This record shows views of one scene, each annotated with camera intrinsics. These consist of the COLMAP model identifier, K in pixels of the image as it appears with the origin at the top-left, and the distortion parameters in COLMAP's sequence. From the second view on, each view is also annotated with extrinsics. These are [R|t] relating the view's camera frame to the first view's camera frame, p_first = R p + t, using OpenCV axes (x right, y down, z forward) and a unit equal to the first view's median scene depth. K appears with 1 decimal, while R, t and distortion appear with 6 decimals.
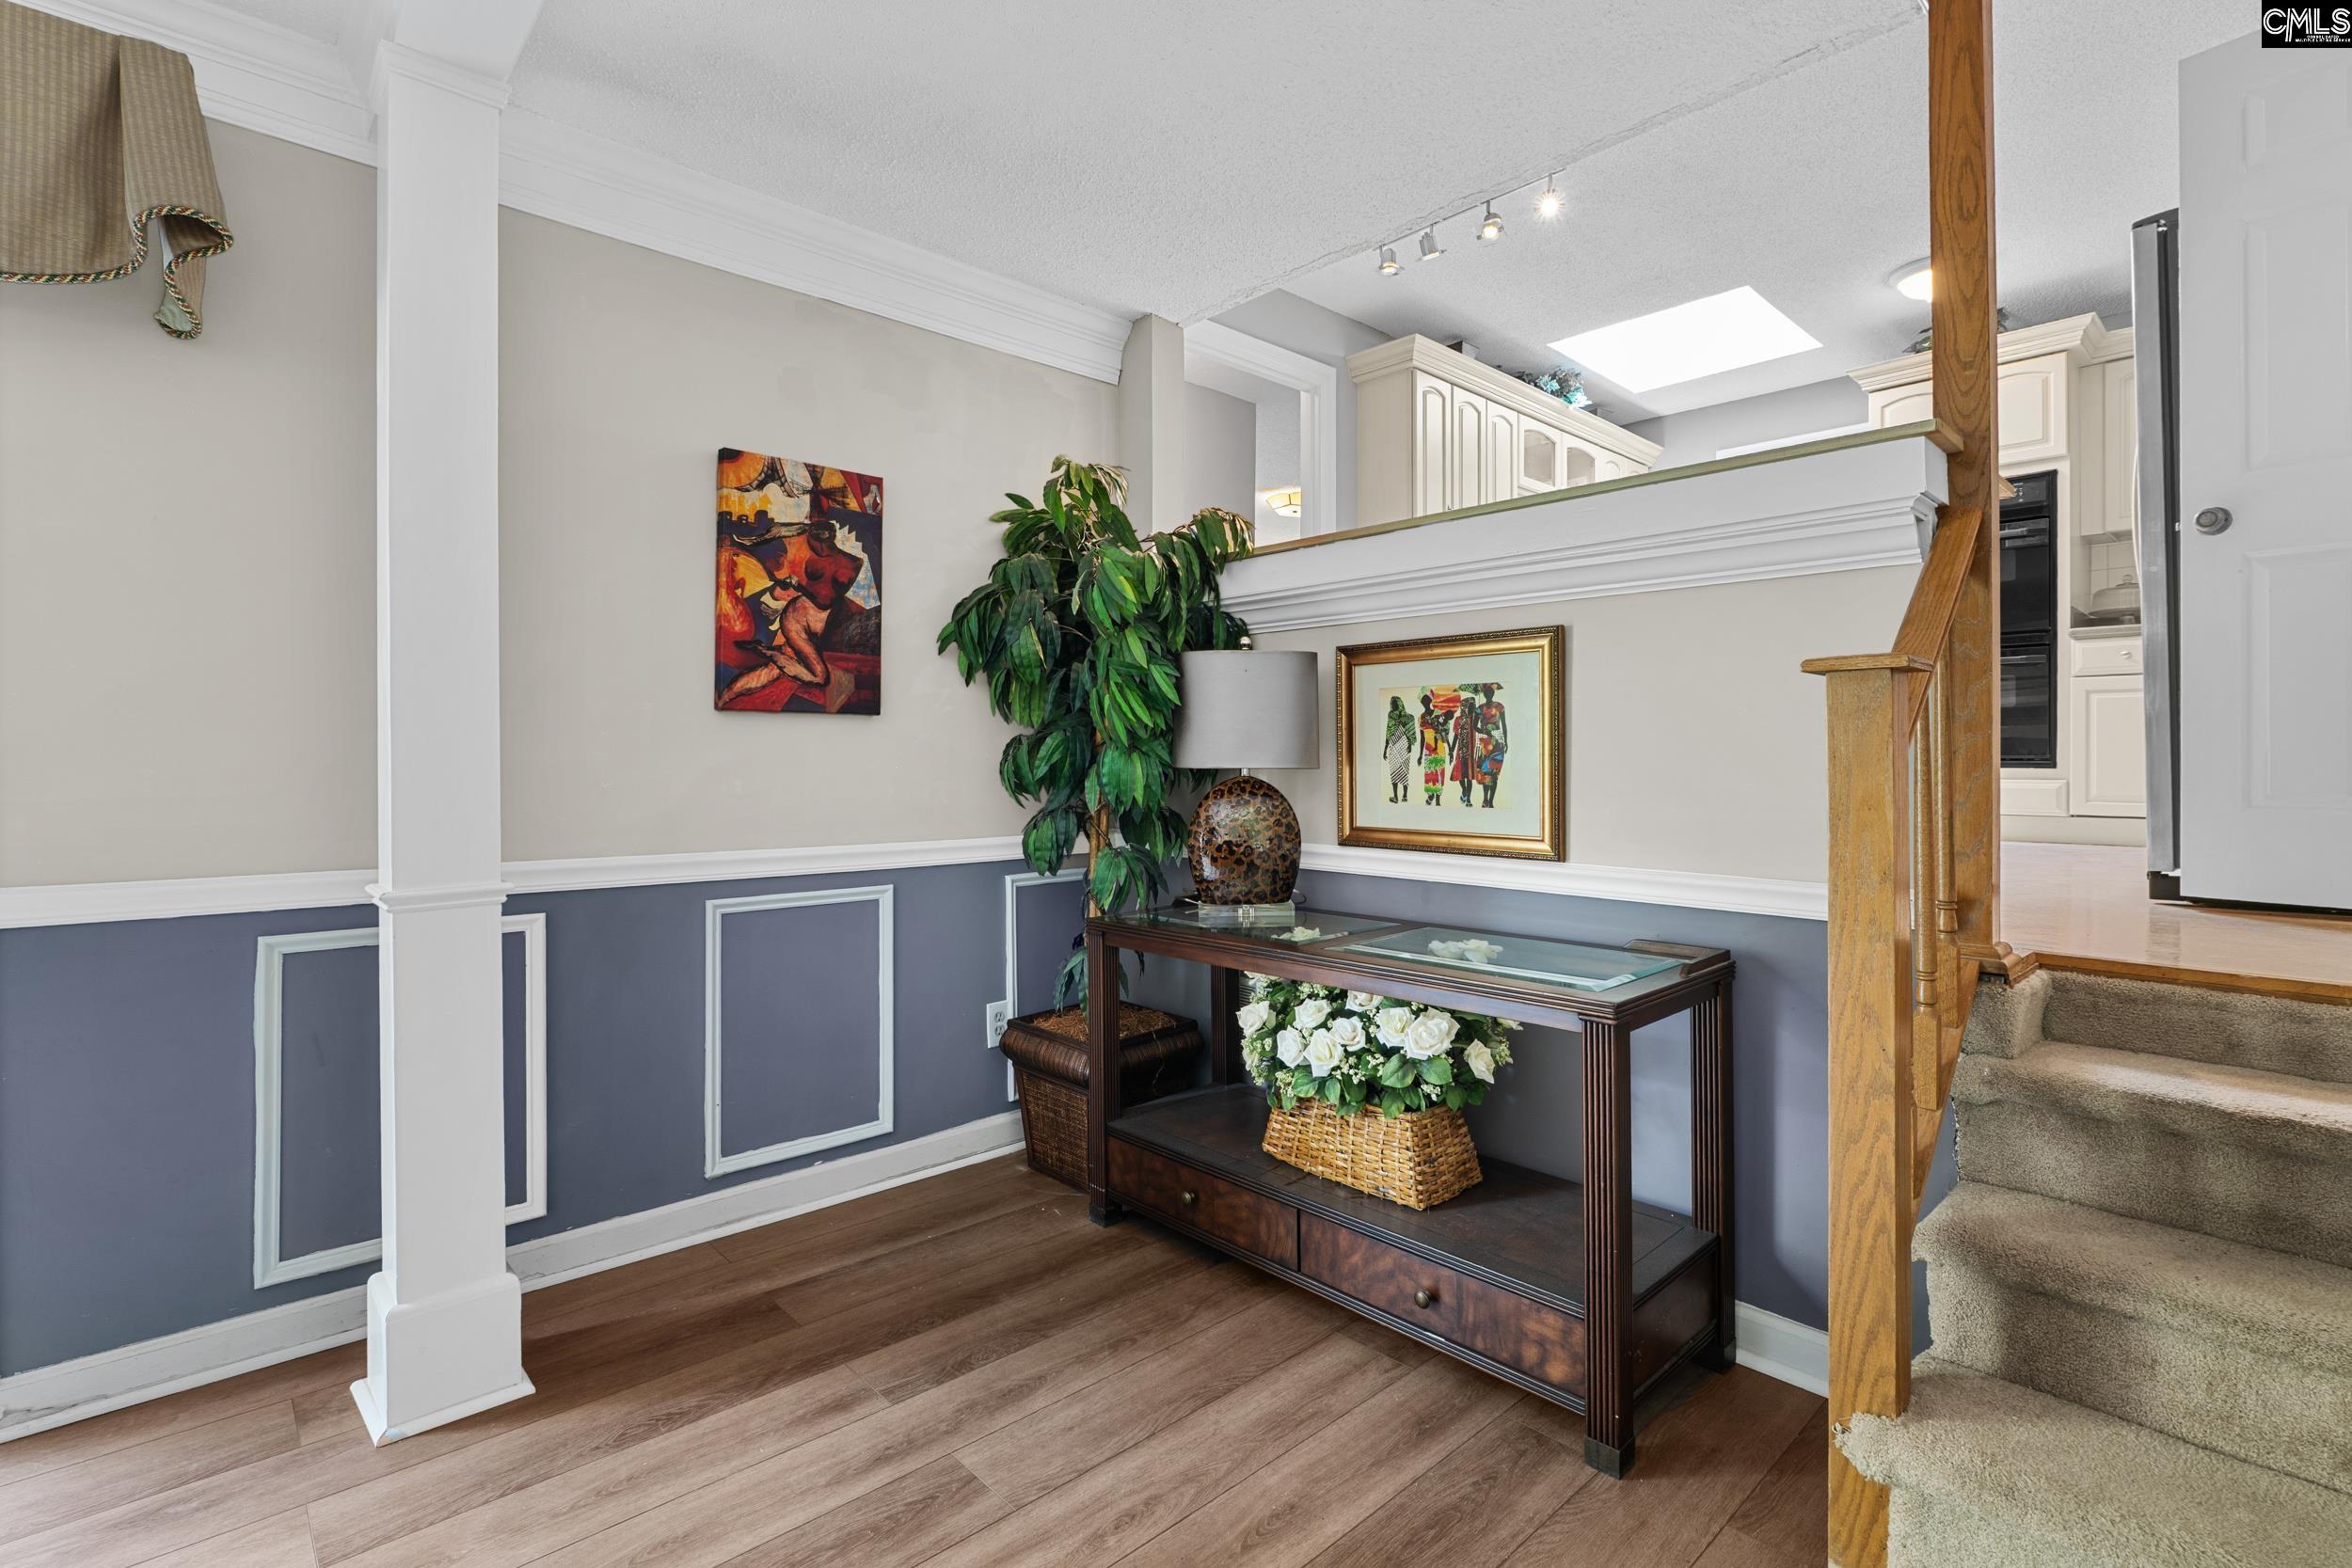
lens RADIAL K [[1092.0, 0, 1167.0], [0, 1092.0, 755.7], [0, 0, 1]] dist [-0.001746, -0.000326]
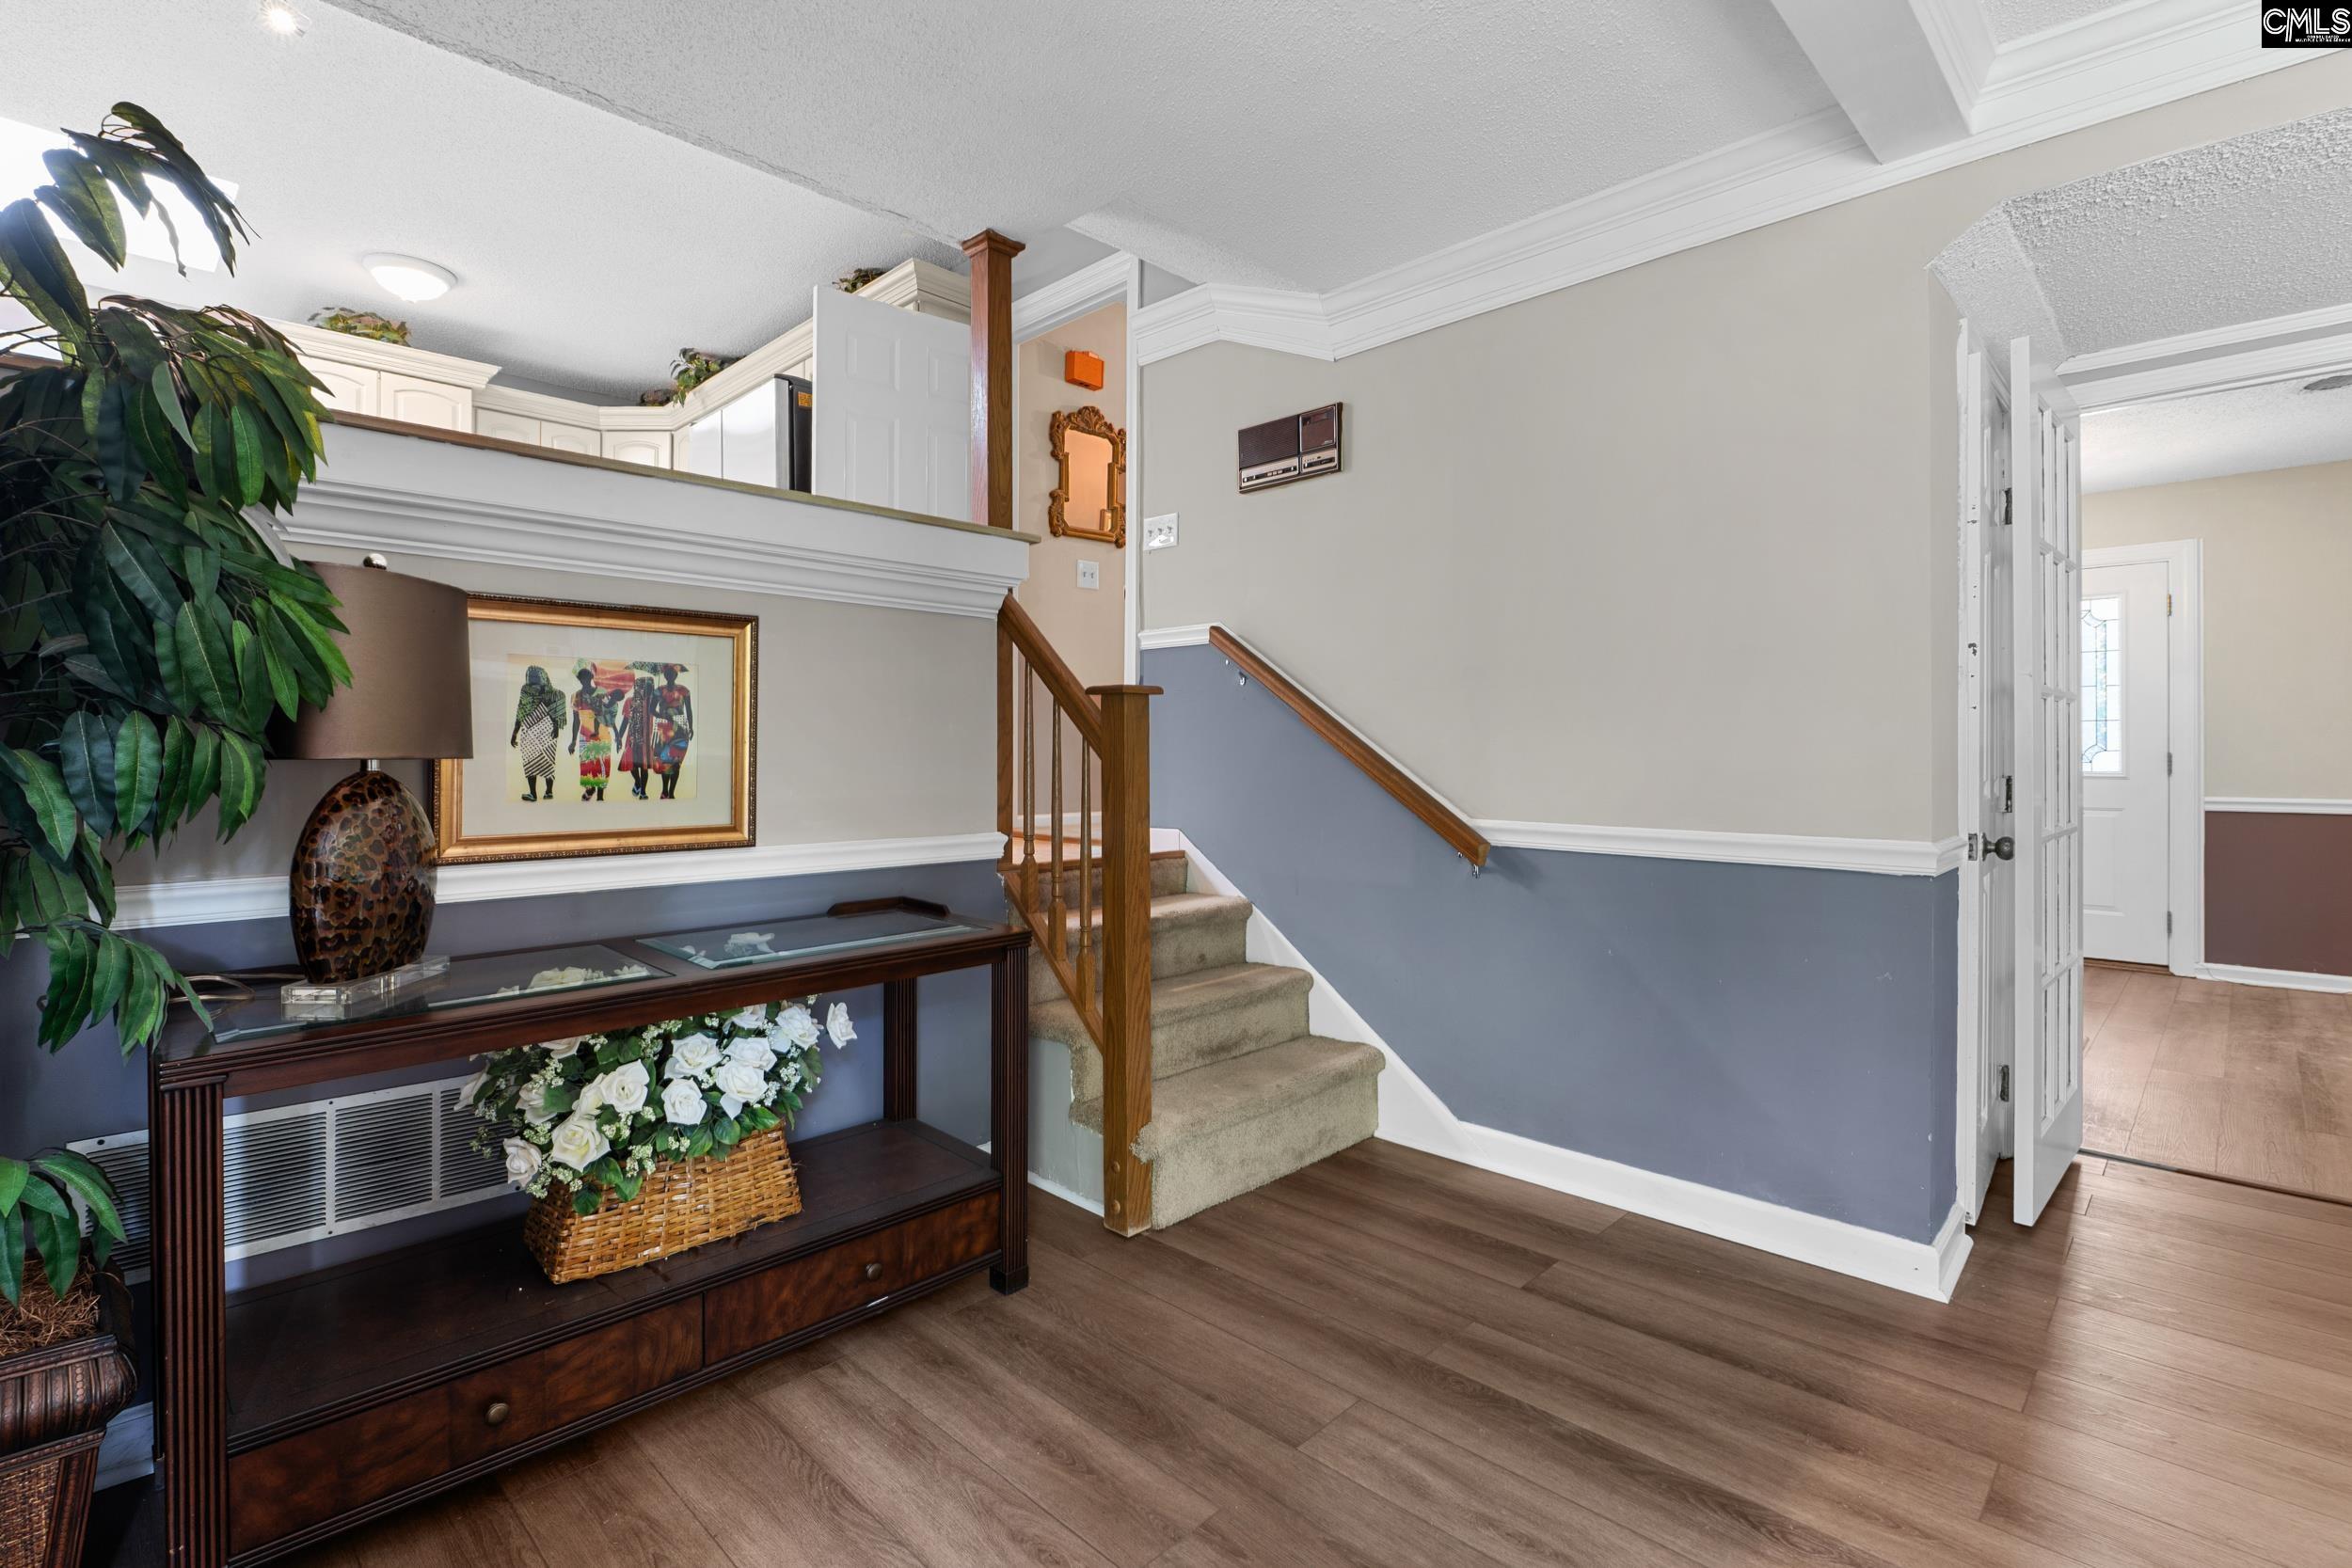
lens RADIAL K [[1092.0, 0, 1167.0], [0, 1092.0, 755.7], [0, 0, 1]] dist [-0.001746, -0.000326]
pose [[-0.039519, -0.005757, 0.999202, -0.625644], [-0.003482, 0.999978, 0.005624, 0.004245], [-0.999213, -0.003257, -0.039538, 0.599518]]
